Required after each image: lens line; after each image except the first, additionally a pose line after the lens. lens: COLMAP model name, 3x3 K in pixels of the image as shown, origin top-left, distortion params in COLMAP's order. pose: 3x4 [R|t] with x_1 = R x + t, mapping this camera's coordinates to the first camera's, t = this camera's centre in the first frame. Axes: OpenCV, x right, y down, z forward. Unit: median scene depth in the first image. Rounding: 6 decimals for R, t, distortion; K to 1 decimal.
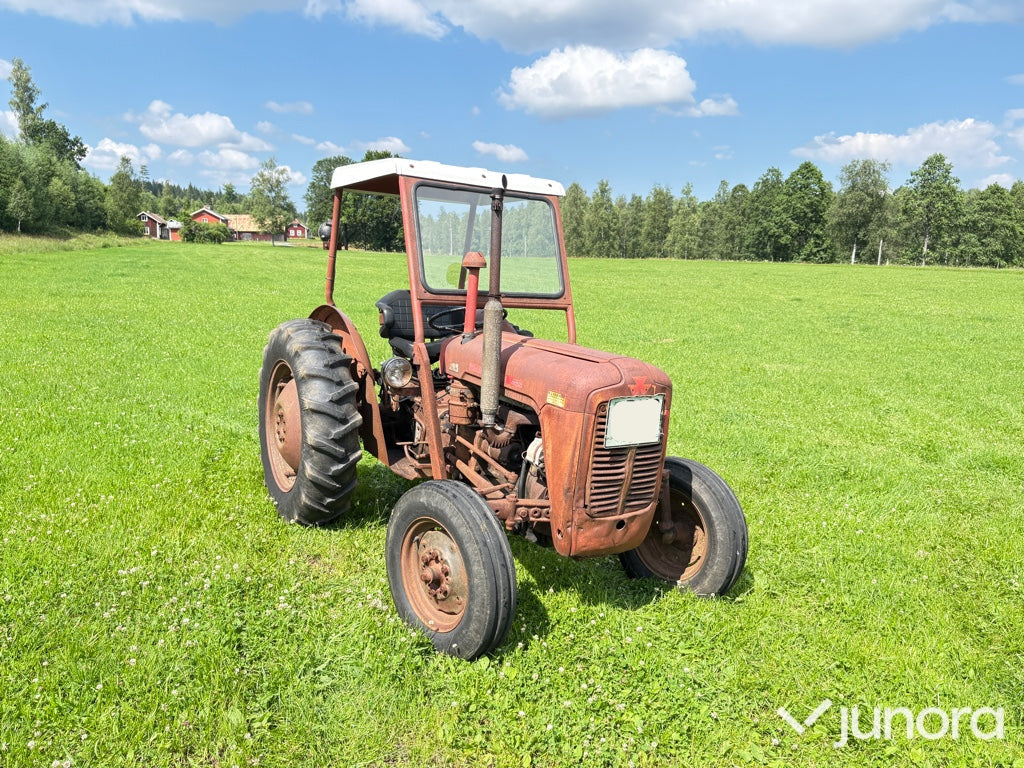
lens RADIAL K [[777.8, 0, 512.9], [0, 777.8, 373.2], [0, 0, 1]] dist [0.042873, -0.050027]
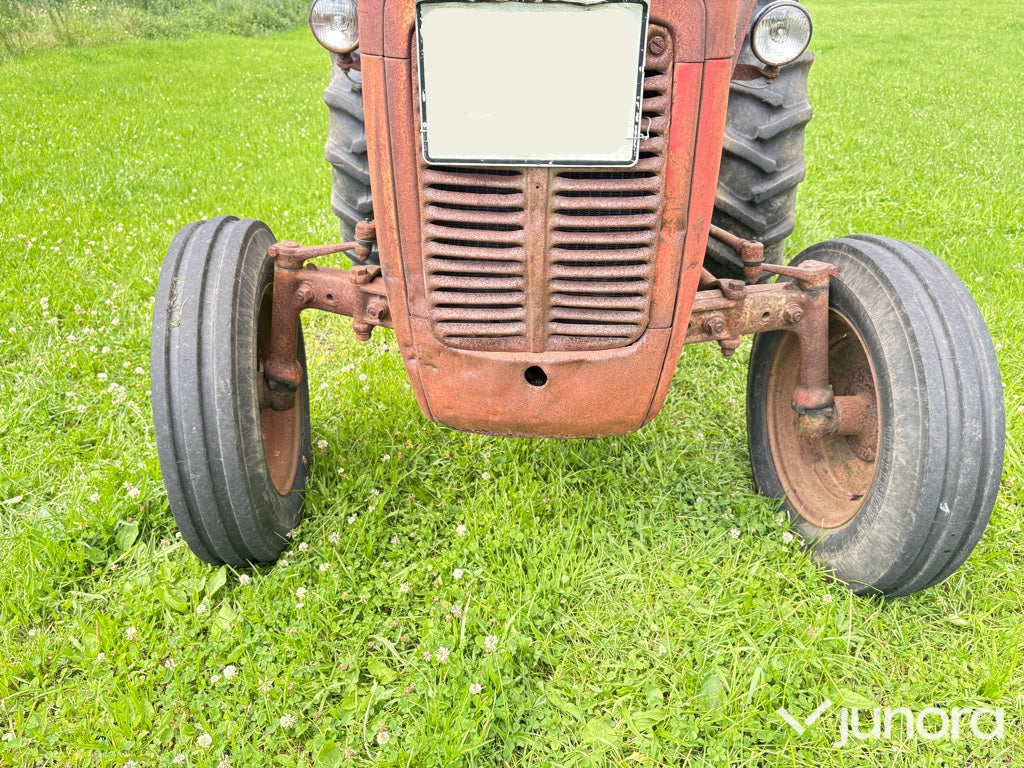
lens RADIAL K [[777.8, 0, 530.5], [0, 777.8, 388.1], [0, 0, 1]] dist [0.042873, -0.050027]
pose [[0.819036, 0.212018, -0.533131, 0.269225], [-0.041061, 0.948495, 0.314120, 0.058485], [0.572271, -0.235384, 0.785557, 0.529387]]
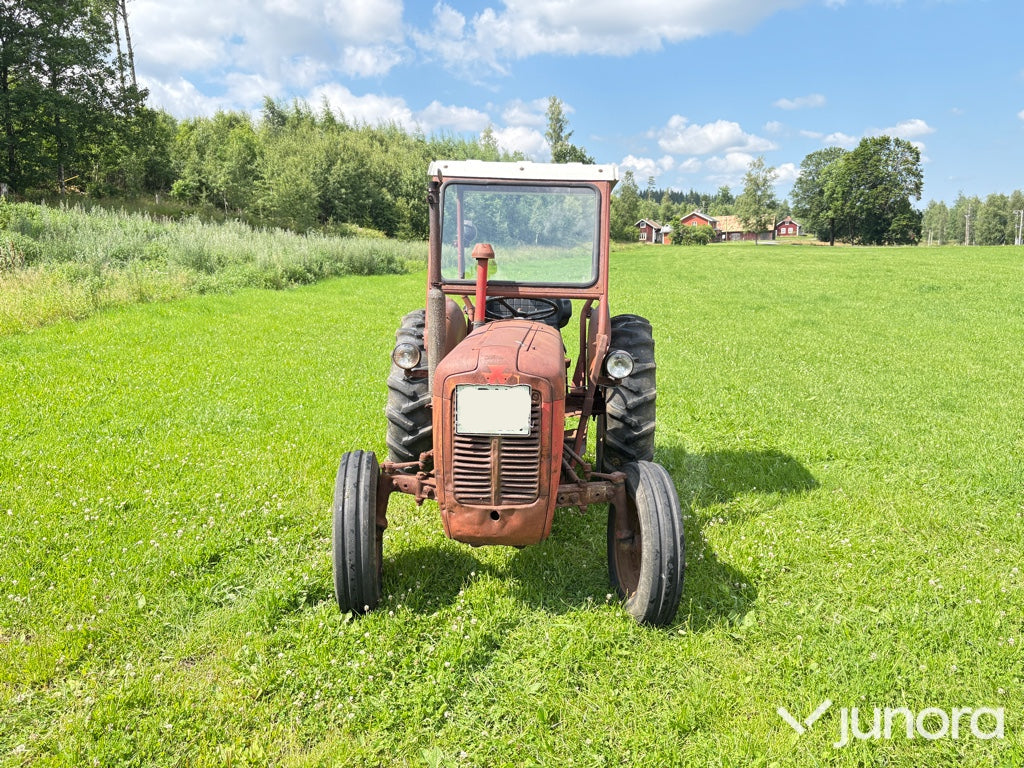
lens RADIAL K [[777.8, 0, 531.2], [0, 777.8, 369.5], [0, 0, 1]] dist [0.042873, -0.050027]
pose [[0.825328, 0.050398, -0.562399, 0.554316], [-0.052259, 0.998552, 0.012792, -0.003282], [0.562230, 0.018833, 0.826767, 0.163506]]
